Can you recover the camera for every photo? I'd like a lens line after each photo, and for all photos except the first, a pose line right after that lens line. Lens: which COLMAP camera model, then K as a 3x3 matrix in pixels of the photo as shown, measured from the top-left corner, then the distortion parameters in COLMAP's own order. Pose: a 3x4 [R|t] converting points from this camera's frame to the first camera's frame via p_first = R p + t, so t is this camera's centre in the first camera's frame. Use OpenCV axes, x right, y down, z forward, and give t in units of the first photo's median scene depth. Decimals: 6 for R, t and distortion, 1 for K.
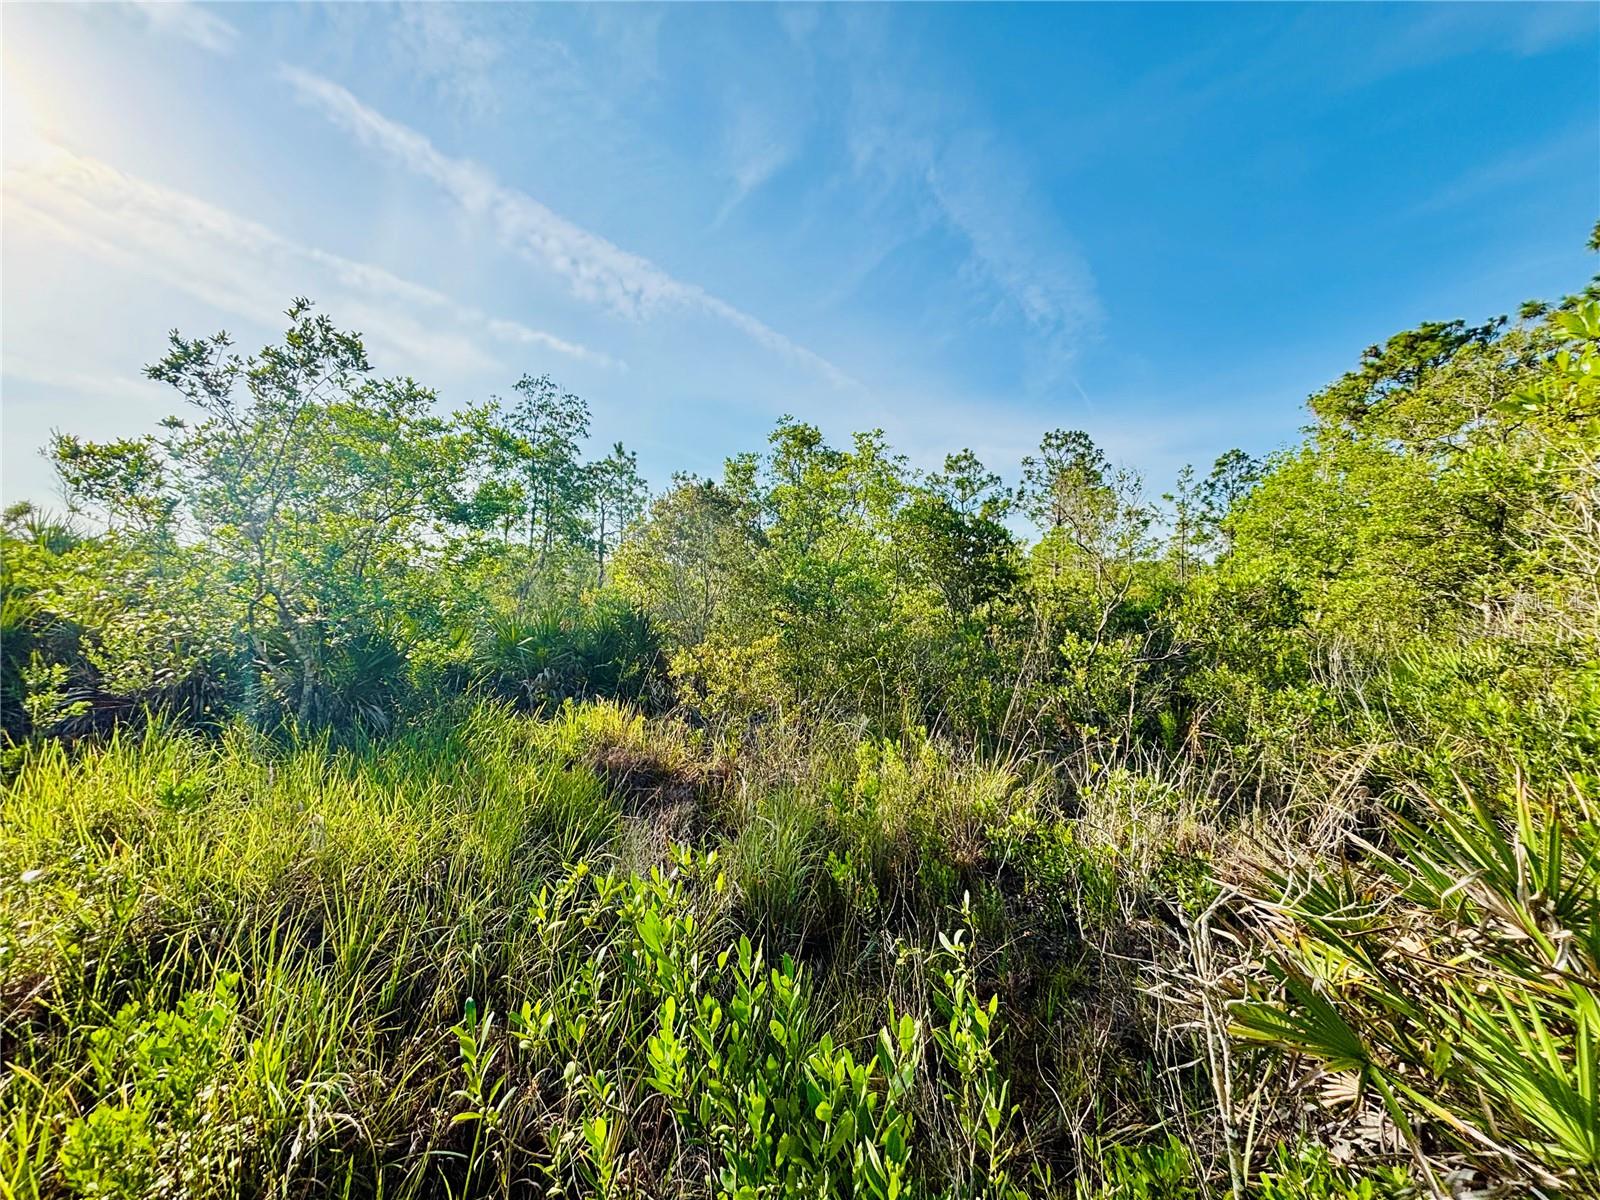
lens RADIAL K [[642.9, 0, 800.0], [0, 642.9, 600.0], [0, 0, 1]] dist [-0.000783, -0.002266]
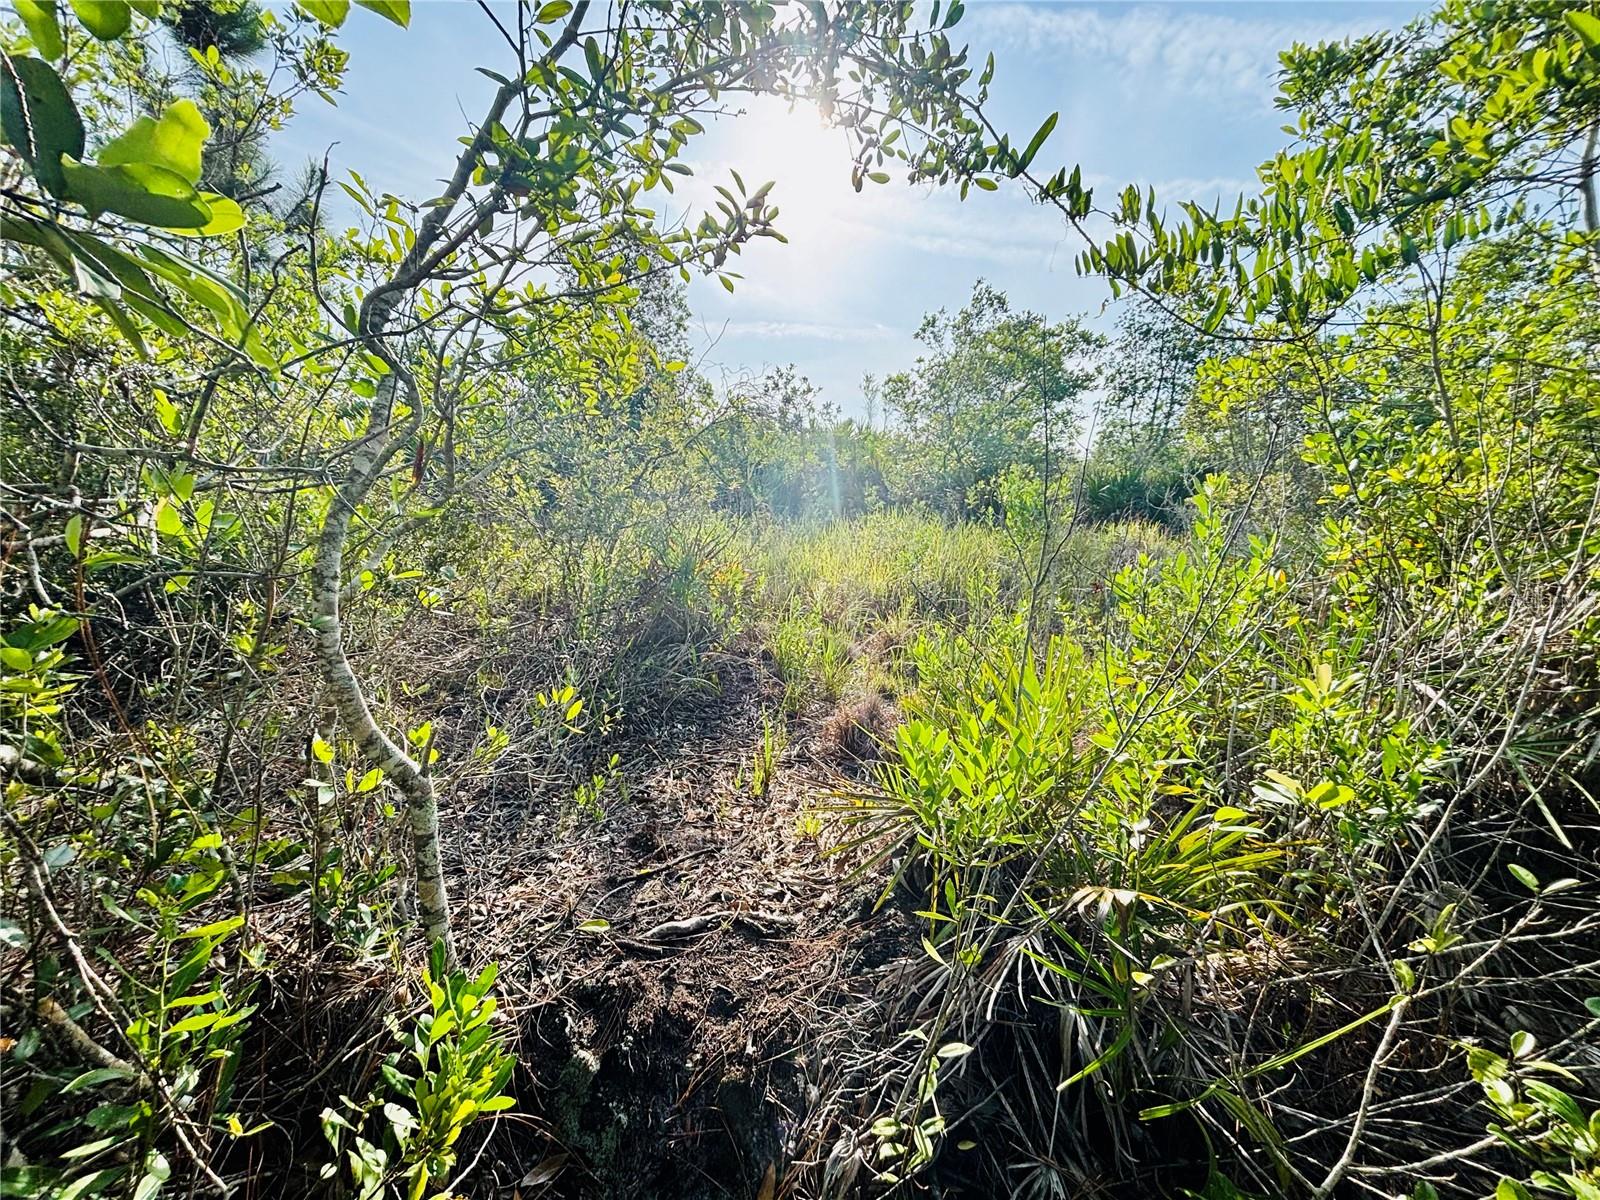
lens RADIAL K [[642.9, 0, 800.0], [0, 642.9, 600.0], [0, 0, 1]] dist [-0.000783, -0.002266]
pose [[0.614182, 0.139999, -0.776647, 0.432168], [-0.009266, 0.985350, 0.170292, 0.117866], [0.789110, -0.097393, 0.606482, -0.561557]]
